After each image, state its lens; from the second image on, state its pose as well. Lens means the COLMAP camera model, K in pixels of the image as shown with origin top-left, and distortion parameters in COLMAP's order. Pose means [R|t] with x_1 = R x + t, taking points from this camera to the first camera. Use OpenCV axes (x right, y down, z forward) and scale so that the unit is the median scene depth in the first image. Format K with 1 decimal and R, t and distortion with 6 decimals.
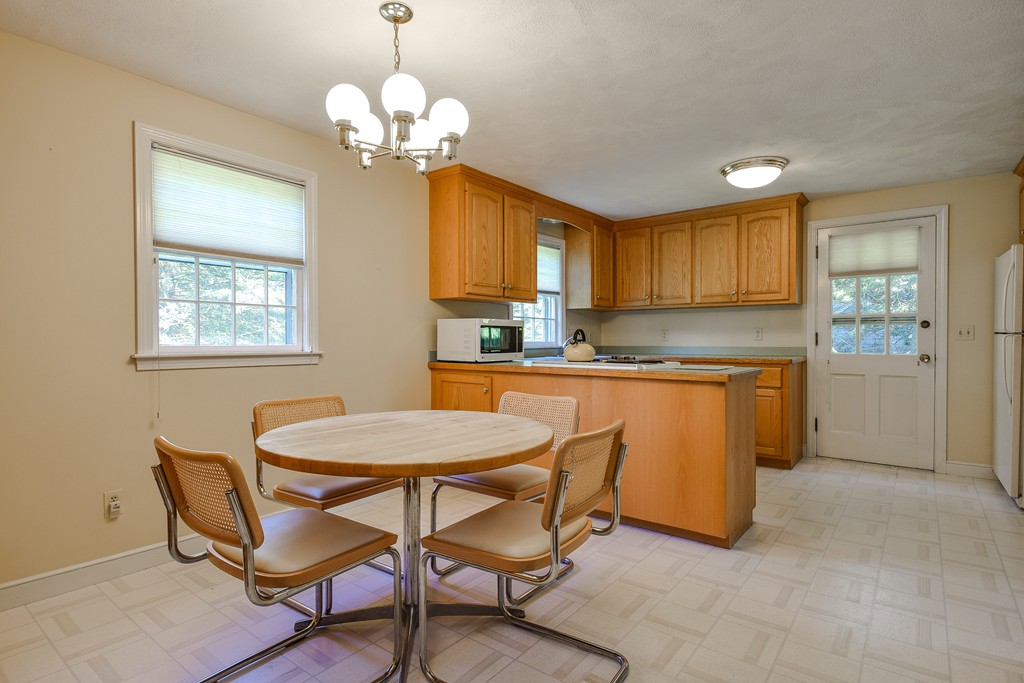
lens RADIAL K [[534.3, 0, 512.0], [0, 534.3, 341.5], [0, 0, 1]] dist [0.034120, -0.000003]
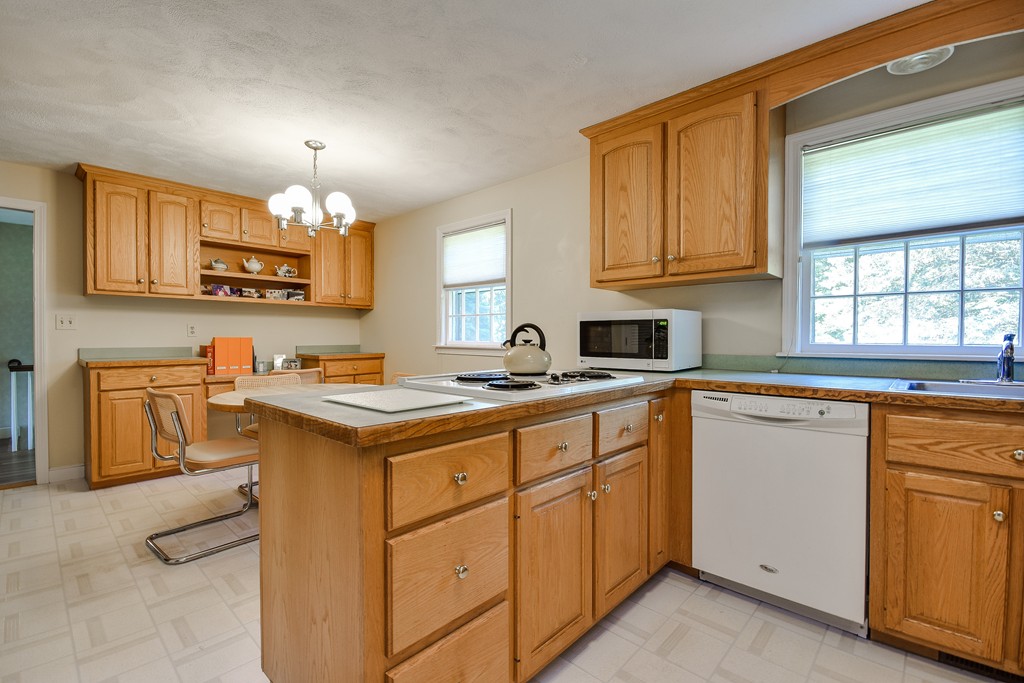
lens RADIAL K [[463.6, 0, 512.0], [0, 463.6, 341.5], [0, 0, 1]] dist [0.000266, -0.007070]
pose [[-0.108193, 0.009873, -0.994081, 0.490709], [-0.008089, 0.999909, 0.010811, -0.004884], [0.994097, 0.009211, -0.108103, 0.748425]]
